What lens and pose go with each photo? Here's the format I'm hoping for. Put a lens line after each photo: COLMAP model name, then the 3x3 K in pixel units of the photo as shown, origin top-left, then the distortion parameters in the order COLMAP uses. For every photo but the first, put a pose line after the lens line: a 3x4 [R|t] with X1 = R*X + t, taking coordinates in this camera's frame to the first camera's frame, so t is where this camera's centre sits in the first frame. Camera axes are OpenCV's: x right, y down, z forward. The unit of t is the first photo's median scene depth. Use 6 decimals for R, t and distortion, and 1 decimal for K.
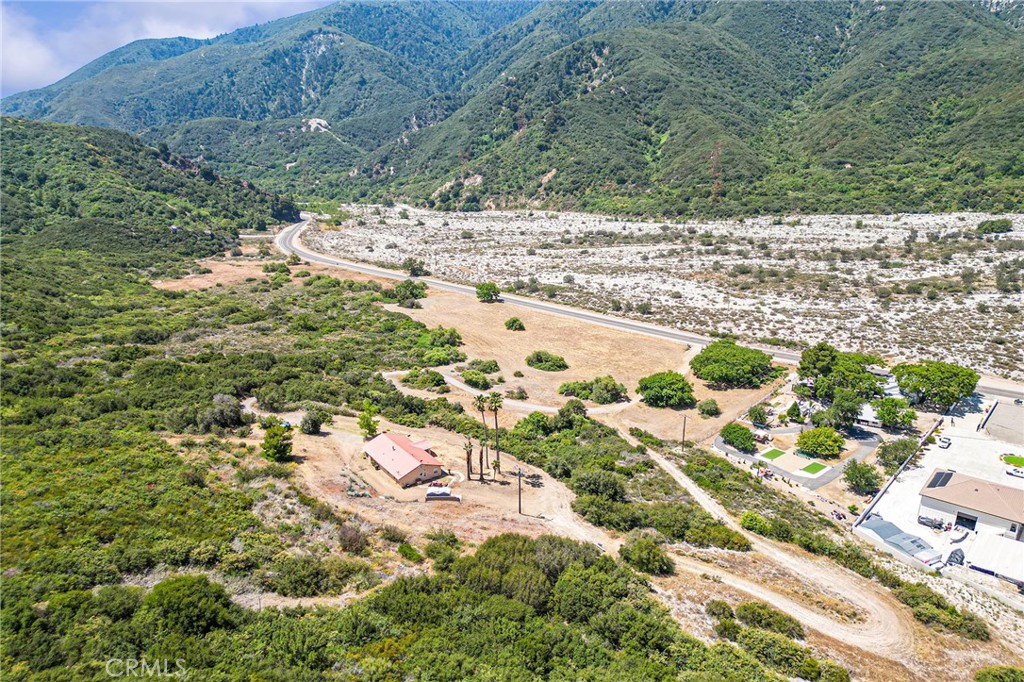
lens RADIAL K [[724.9, 0, 518.7], [0, 724.9, 389.2], [0, 0, 1]] dist [0.082291, -0.093096]
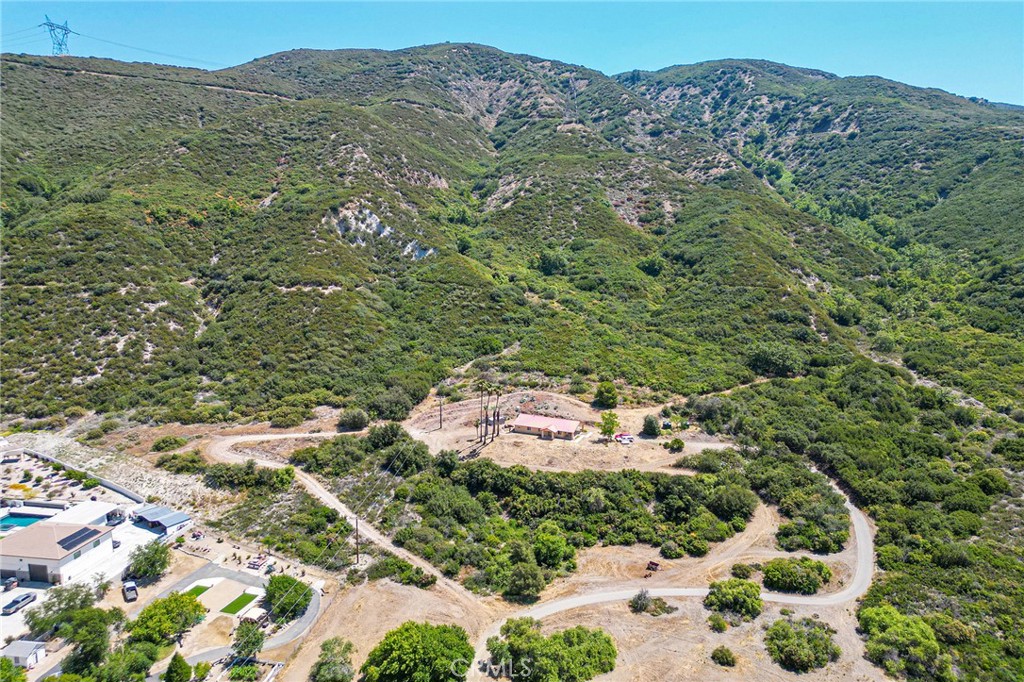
lens RADIAL K [[740.6, 0, 513.4], [0, 740.6, 356.6], [0, 0, 1]] dist [0.079541, -0.084424]
pose [[-0.859217, 0.085662, -0.504389, 0.164771], [-0.190761, 0.861145, 0.471210, -0.184482], [0.474718, 0.501089, -0.723570, 0.545597]]
